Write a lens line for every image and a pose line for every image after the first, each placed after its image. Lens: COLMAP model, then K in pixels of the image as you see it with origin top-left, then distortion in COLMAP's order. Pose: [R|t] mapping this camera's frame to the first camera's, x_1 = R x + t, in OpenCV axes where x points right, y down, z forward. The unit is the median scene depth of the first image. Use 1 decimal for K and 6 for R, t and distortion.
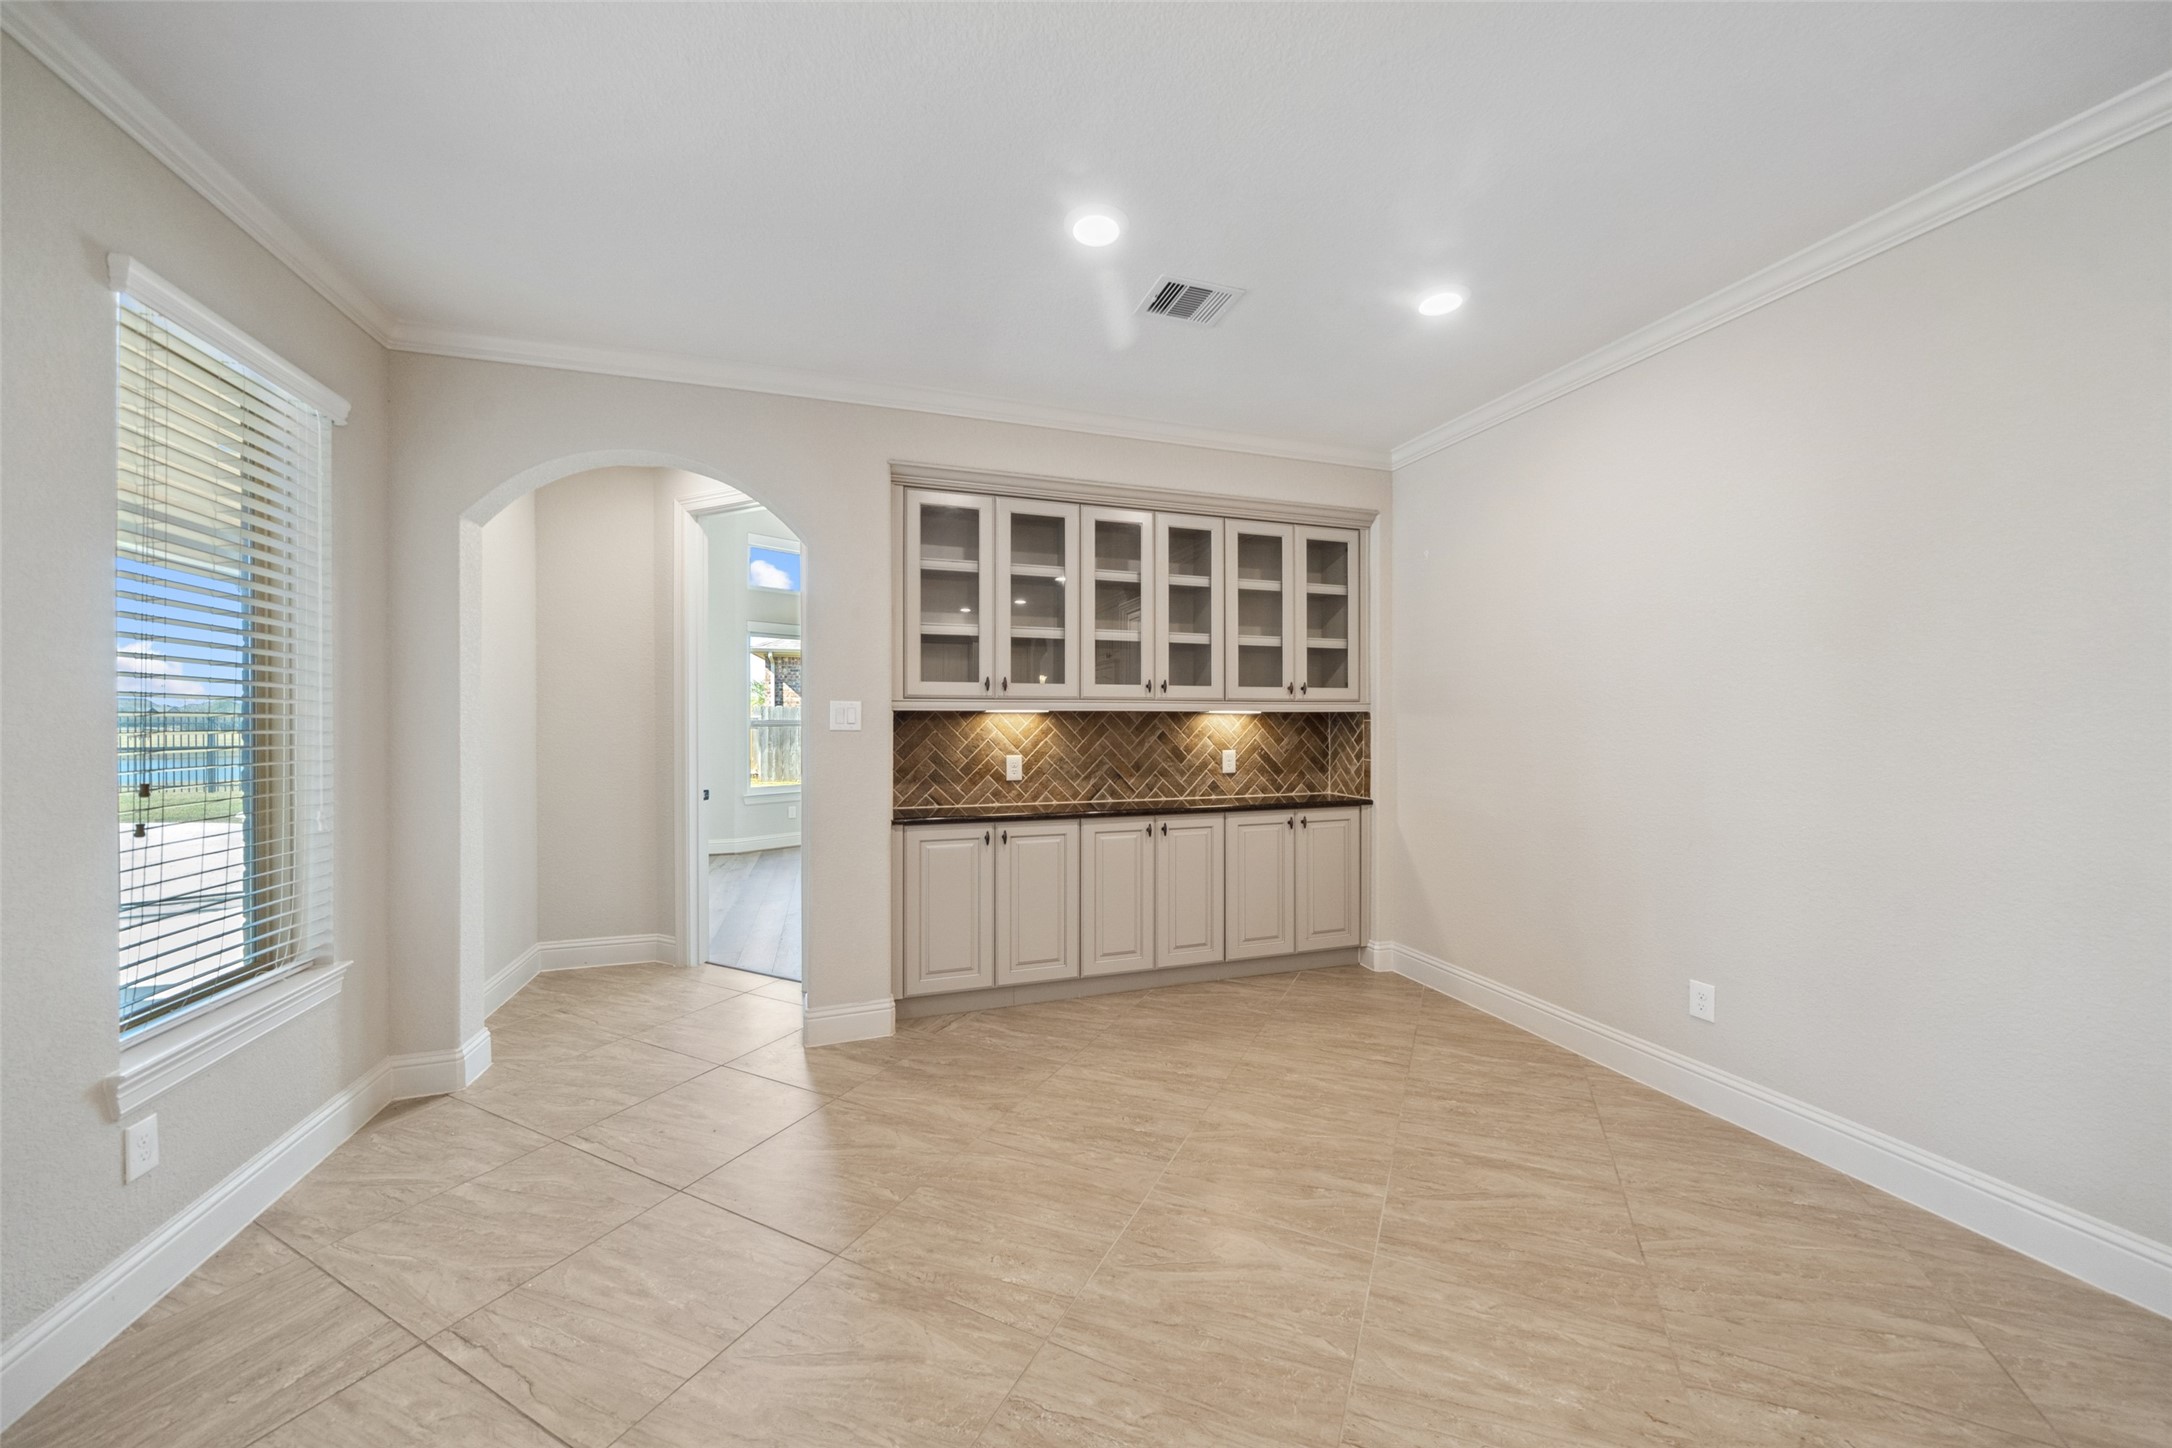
lens RADIAL K [[770.0, 0, 1086.0], [0, 770.0, 724.0], [0, 0, 1]] dist [-0.002534, -0.000231]
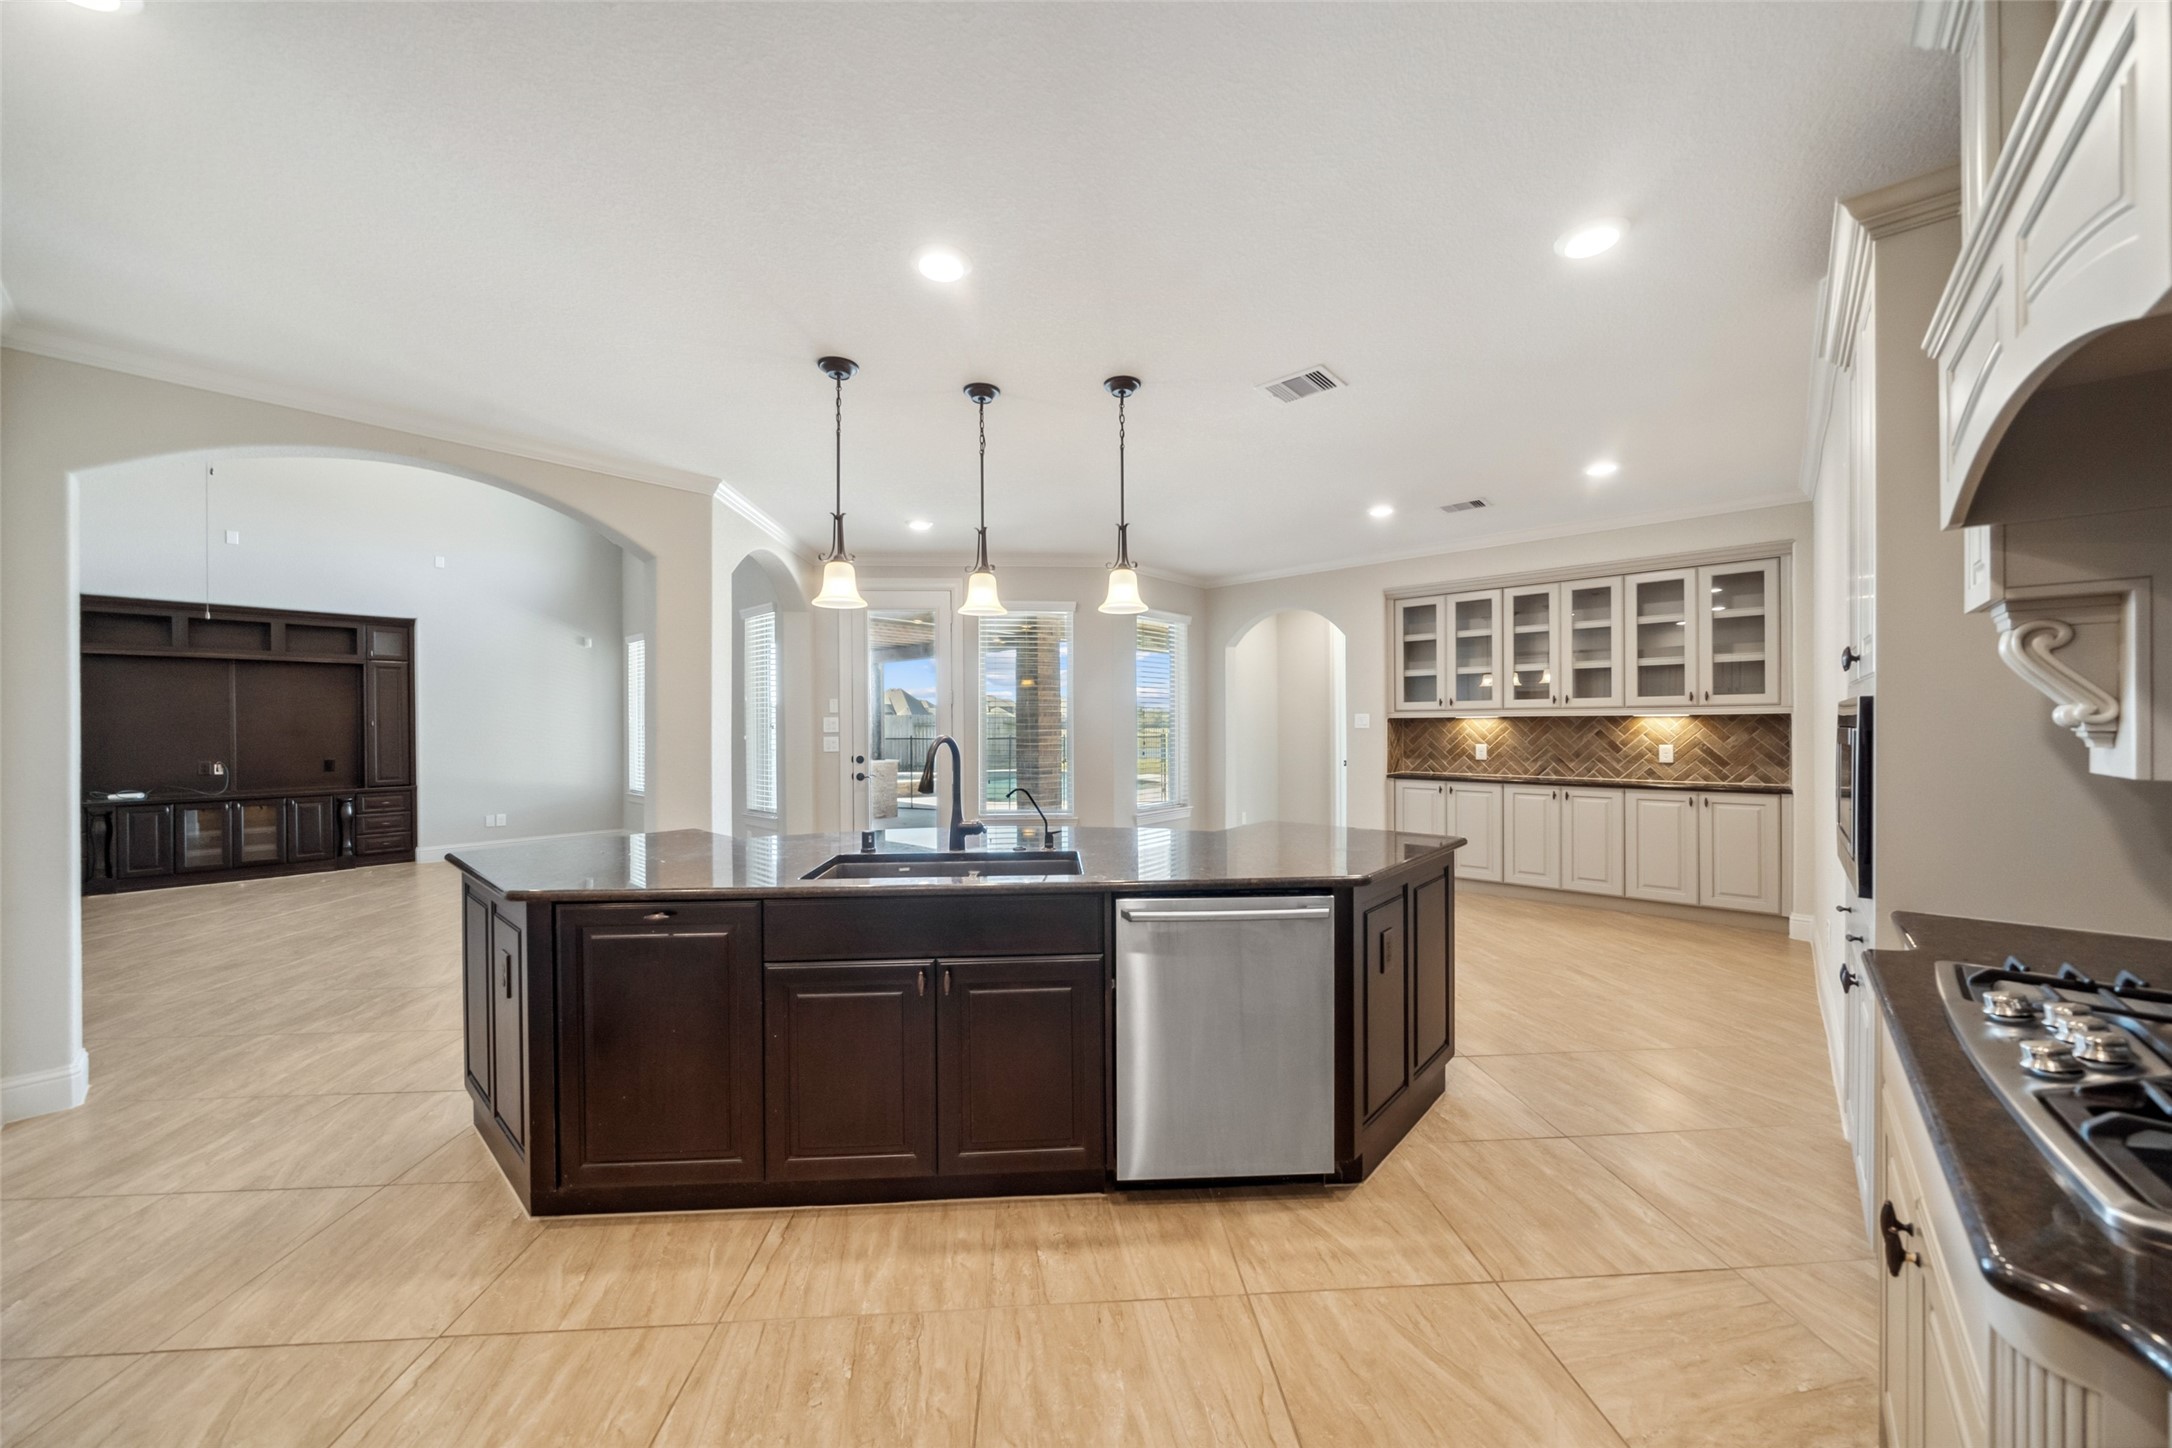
lens RADIAL K [[770.0, 0, 1086.0], [0, 770.0, 724.0], [0, 0, 1]] dist [-0.002534, -0.000231]
pose [[0.486419, -0.003764, -0.873718, 0.902841], [0.001264, 0.999993, -0.003604, 0.002878], [0.873725, 0.000648, 0.486420, -0.506287]]
